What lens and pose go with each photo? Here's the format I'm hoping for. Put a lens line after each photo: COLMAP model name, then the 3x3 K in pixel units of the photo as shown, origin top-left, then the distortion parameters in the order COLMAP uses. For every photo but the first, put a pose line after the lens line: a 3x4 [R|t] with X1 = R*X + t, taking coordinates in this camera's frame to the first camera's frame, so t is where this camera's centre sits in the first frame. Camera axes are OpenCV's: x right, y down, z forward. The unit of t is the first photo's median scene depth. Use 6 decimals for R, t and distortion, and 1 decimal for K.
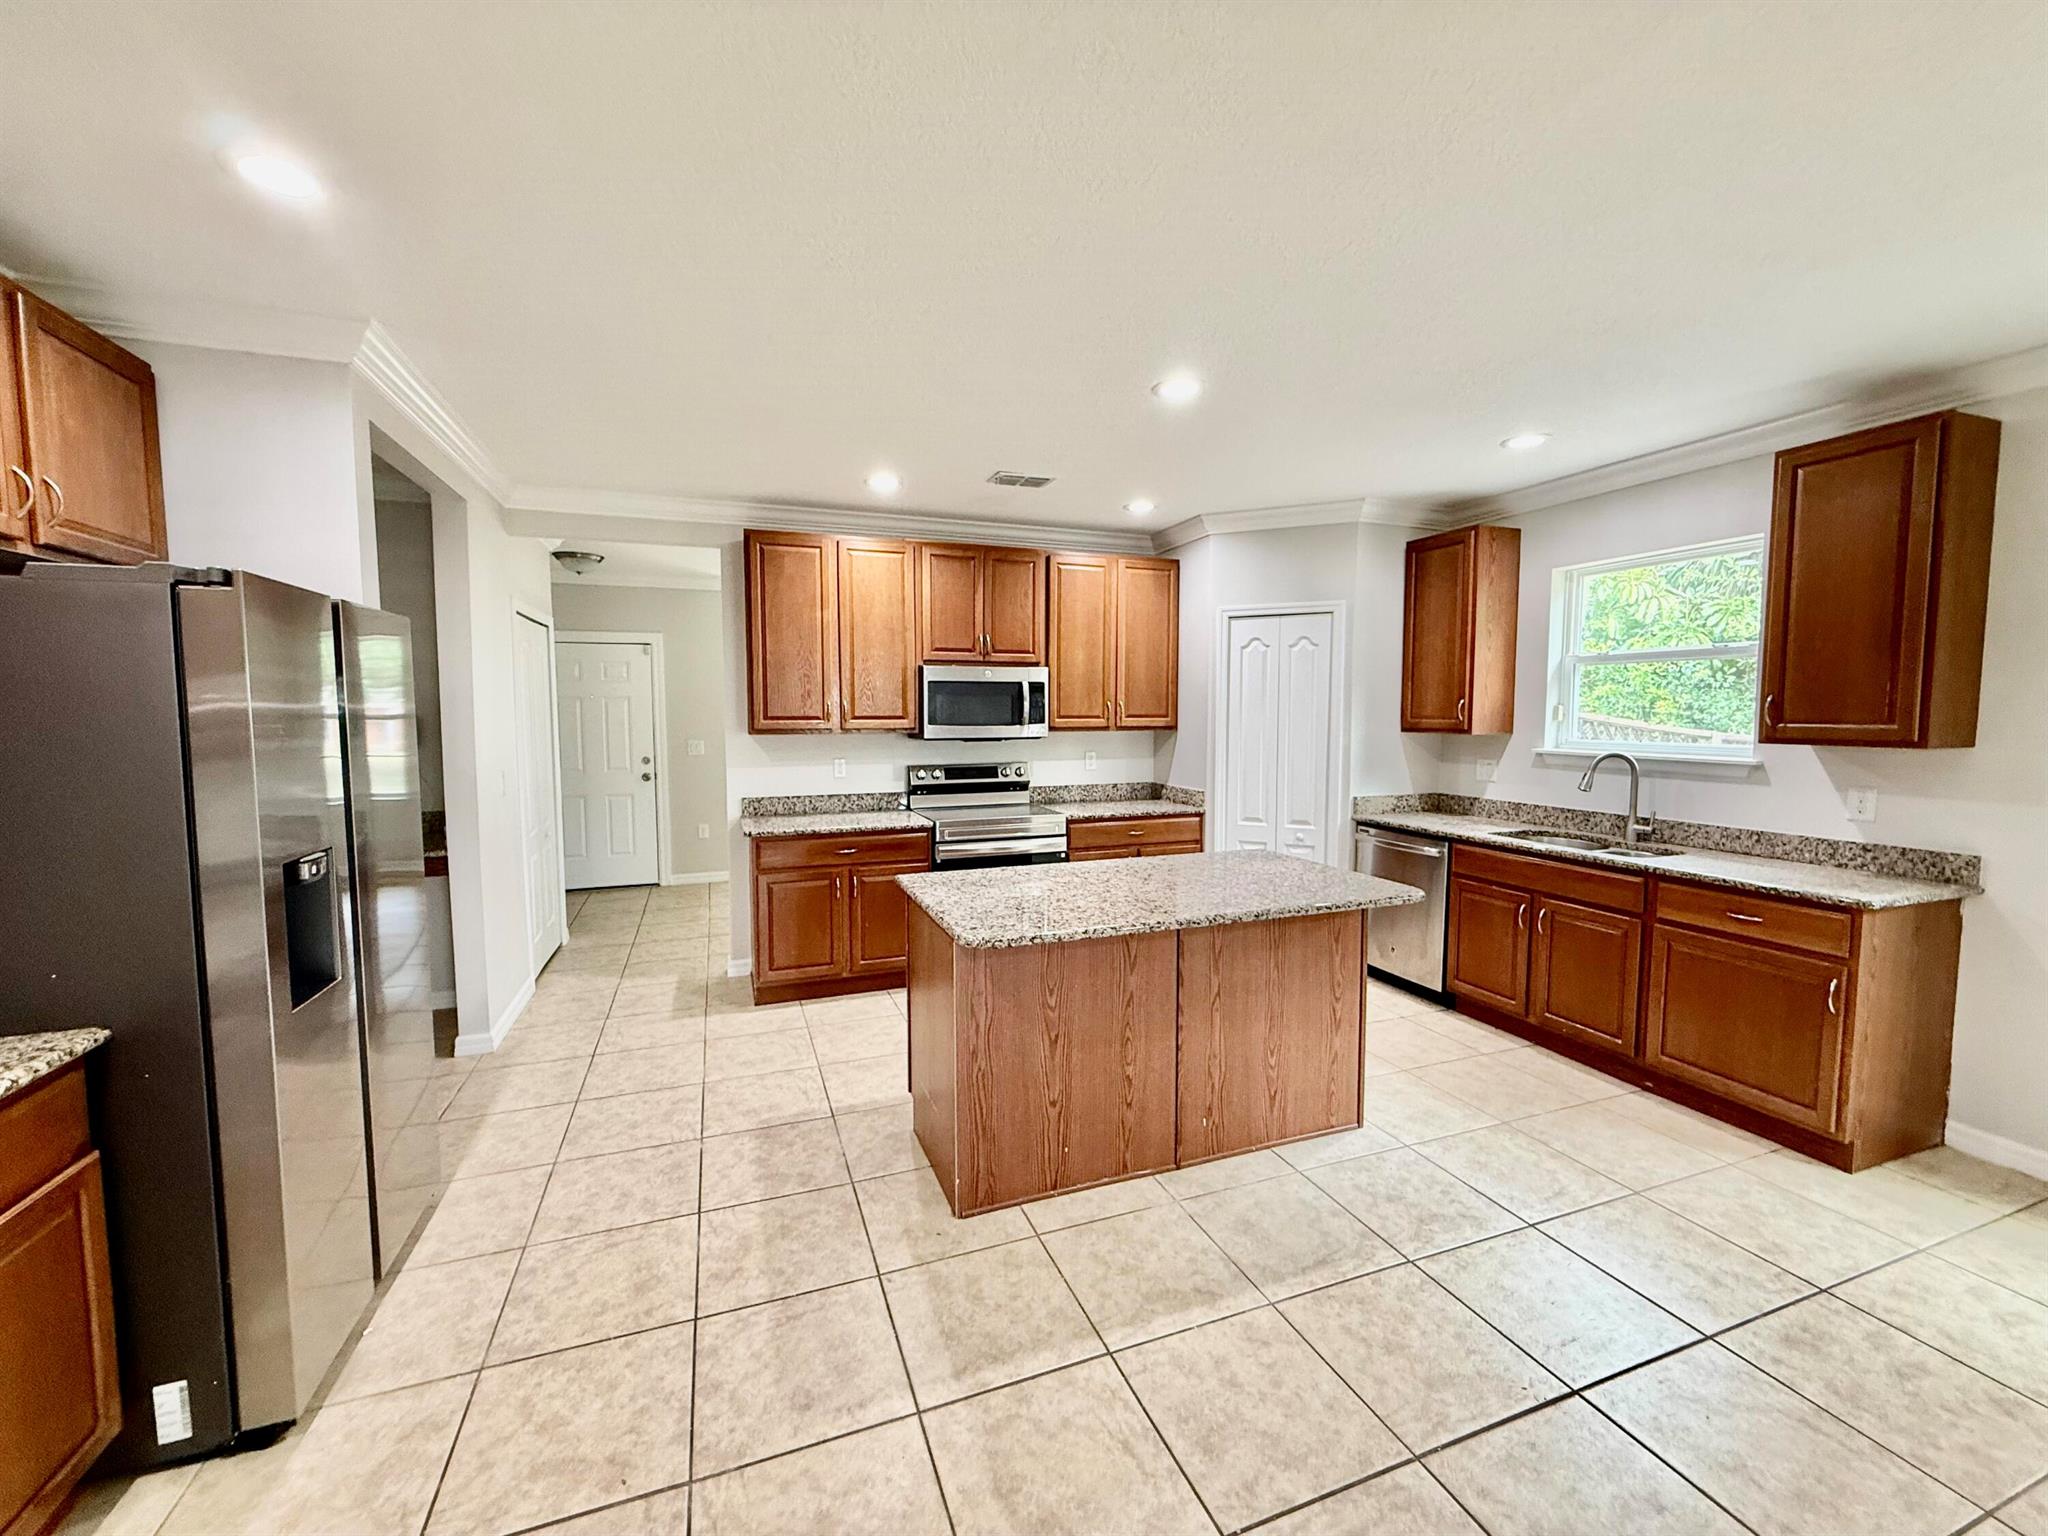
lens RADIAL K [[816.4, 0, 1018.1], [0, 816.4, 766.0], [0, 0, 1]] dist [0.000971, 0.000062]
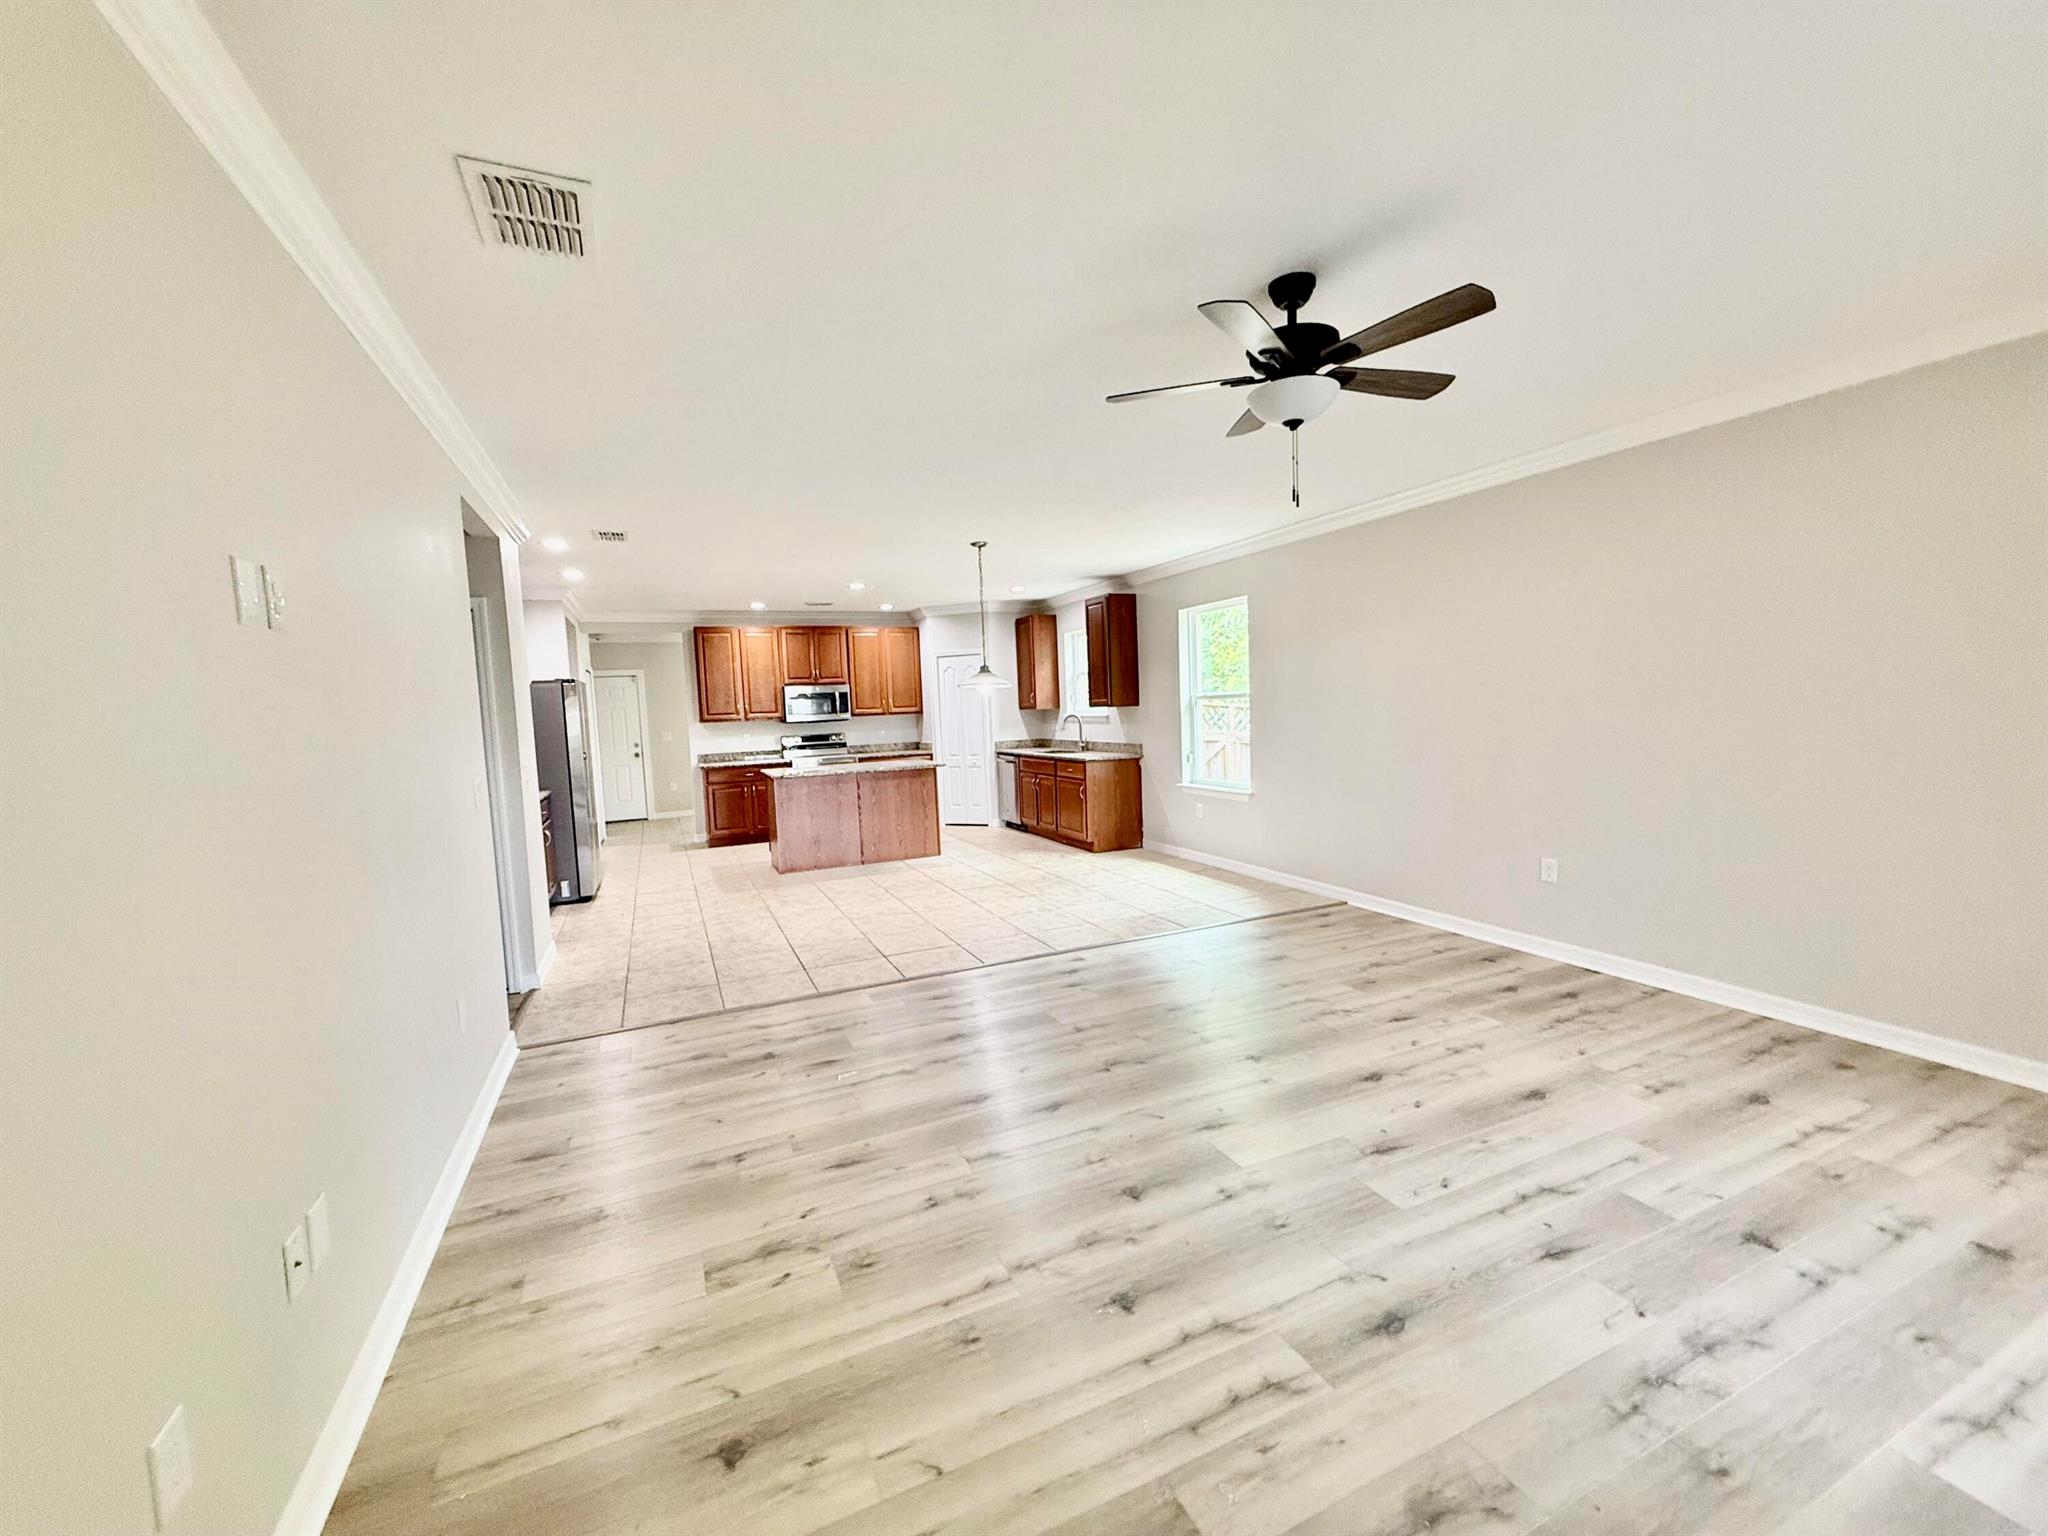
lens RADIAL K [[816.4, 0, 1019.2], [0, 816.4, 770.5], [0, 0, 1]] dist [0.000971, 0.000062]
pose [[0.997139, -0.043680, 0.061687, 0.339169], [0.043082, 0.999011, 0.010989, 0.092106], [-0.062106, -0.008300, 0.998035, -1.102103]]
